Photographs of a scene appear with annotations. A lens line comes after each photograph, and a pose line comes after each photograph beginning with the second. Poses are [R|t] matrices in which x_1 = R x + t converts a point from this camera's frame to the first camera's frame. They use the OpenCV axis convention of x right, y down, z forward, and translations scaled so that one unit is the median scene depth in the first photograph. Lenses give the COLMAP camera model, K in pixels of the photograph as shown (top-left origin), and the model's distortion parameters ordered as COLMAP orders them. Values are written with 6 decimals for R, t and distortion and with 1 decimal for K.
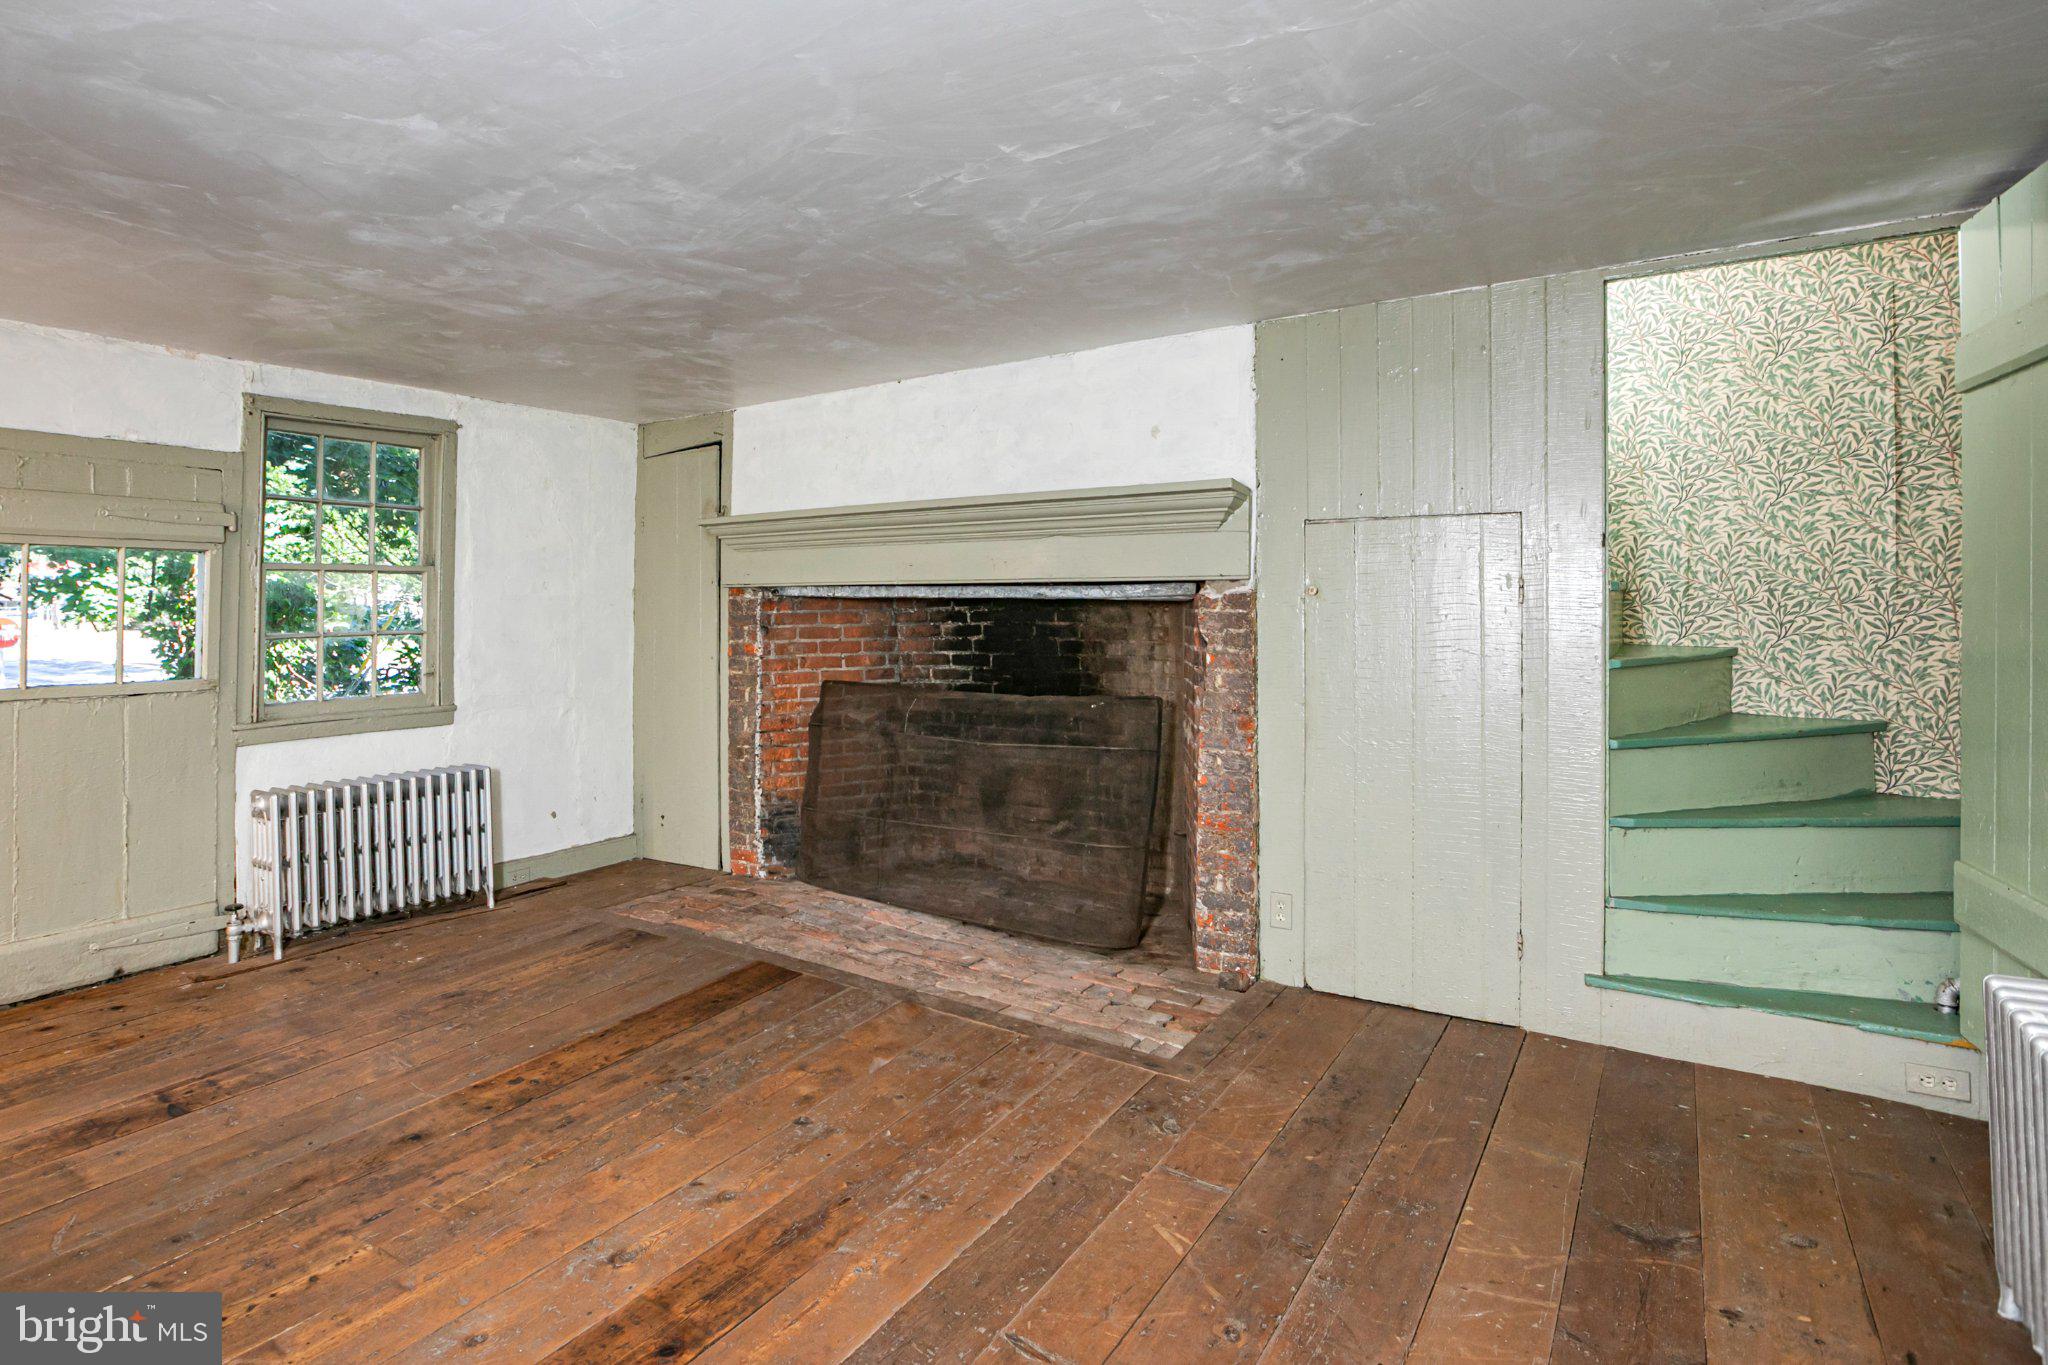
lens RADIAL K [[963.2, 0, 1025.5], [0, 963.2, 654.3], [0, 0, 1]] dist [-0.044568, 0.020894]
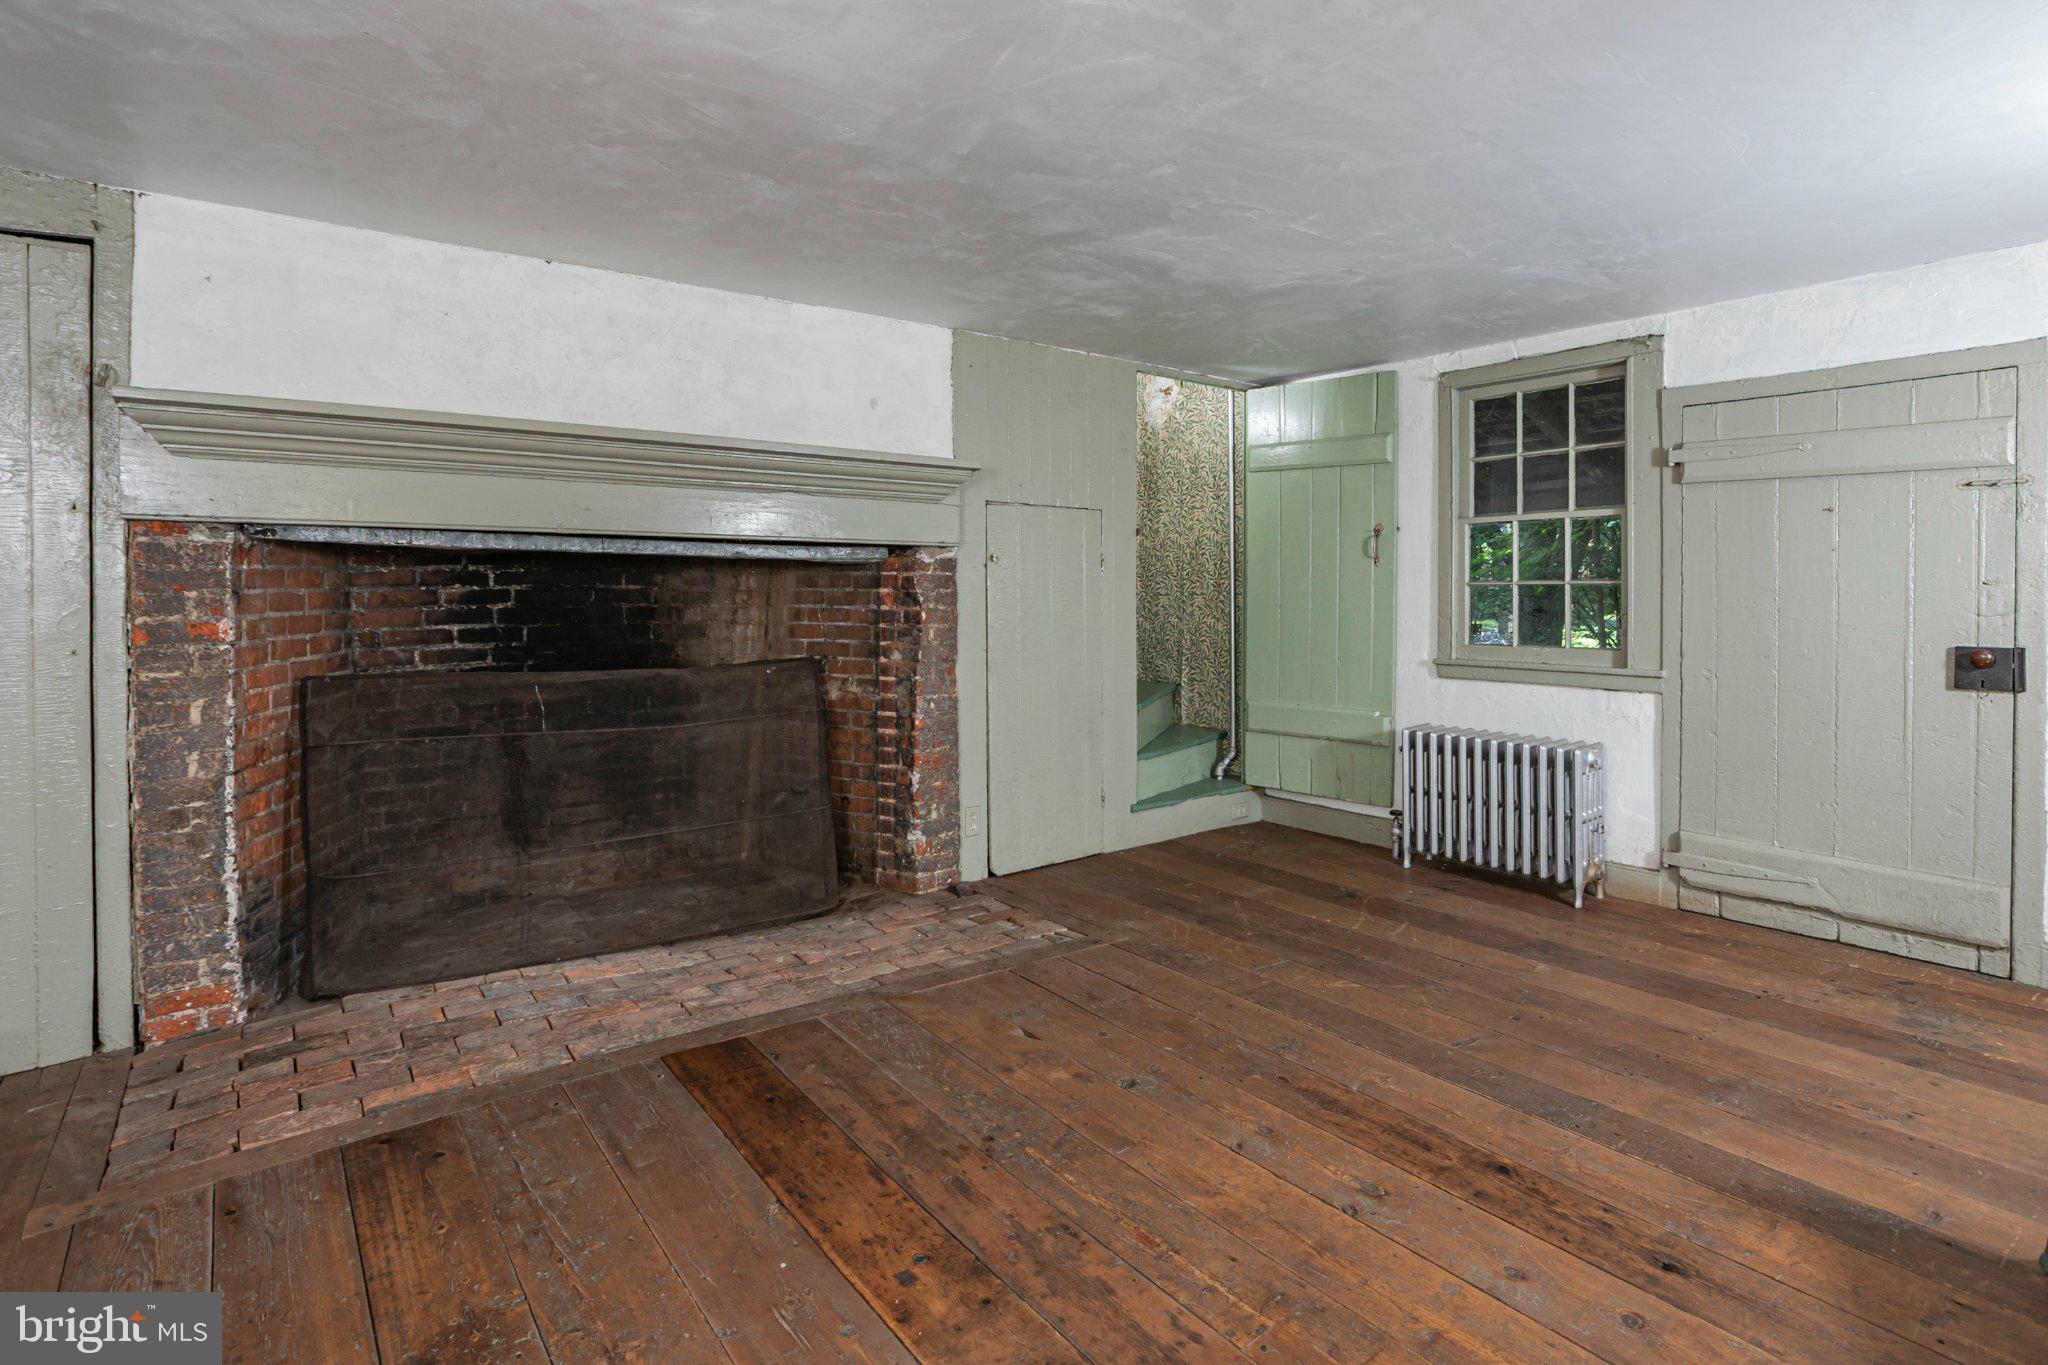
lens RADIAL K [[893.6, 0, 986.8], [0, 893.6, 628.5], [0, 0, 1]] dist [-0.042072, 0.016108]
pose [[0.442213, -0.039295, 0.896049, -0.707111], [0.035562, 0.999022, 0.026260, -0.005263], [-0.896205, 0.020253, 0.443178, 0.461731]]
